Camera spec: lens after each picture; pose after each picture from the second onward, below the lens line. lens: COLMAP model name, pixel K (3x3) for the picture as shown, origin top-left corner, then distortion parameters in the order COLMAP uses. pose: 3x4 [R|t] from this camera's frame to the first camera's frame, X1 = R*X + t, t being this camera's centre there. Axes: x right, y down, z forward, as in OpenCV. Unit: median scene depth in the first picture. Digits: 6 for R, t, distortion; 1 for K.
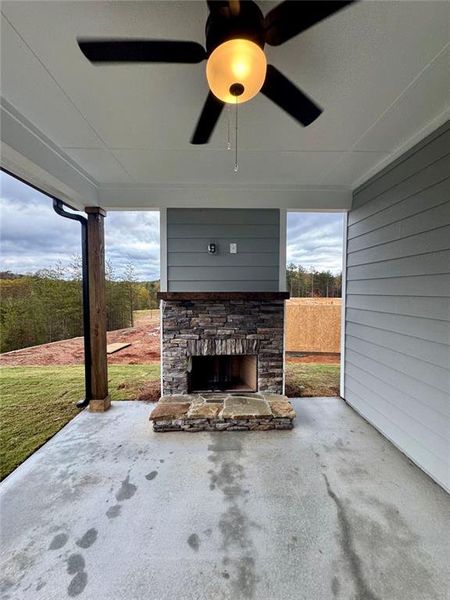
lens RADIAL K [[239.6, 0, 226.6], [0, 239.6, 297.3], [0, 0, 1]] dist [-0.004746, 0.001104]
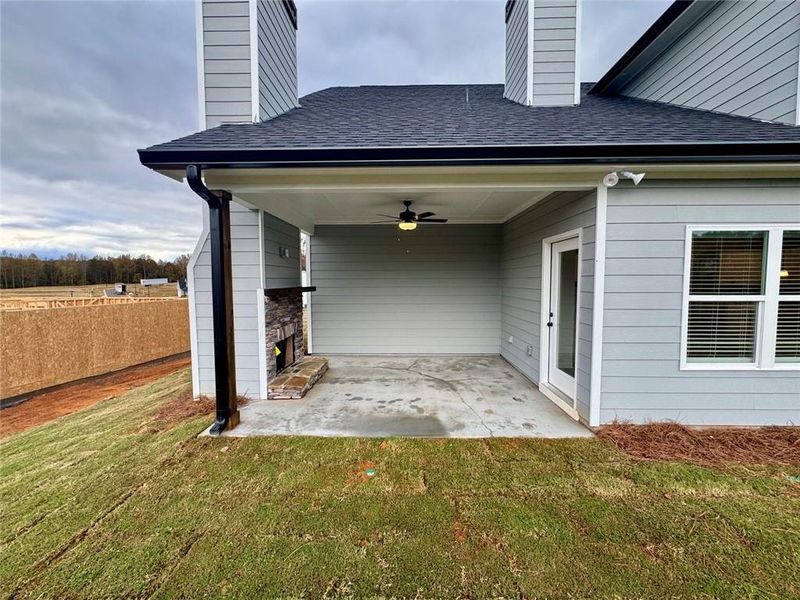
lens RADIAL K [[319.5, 0, 403.4], [0, 319.5, 297.6], [0, 0, 1]] dist [-0.004746, 0.001104]
pose [[0.030119, -0.051283, 0.998230, -2.185654], [0.031945, 0.998222, 0.050319, -0.043410], [-0.999036, 0.030373, 0.031704, 0.439116]]
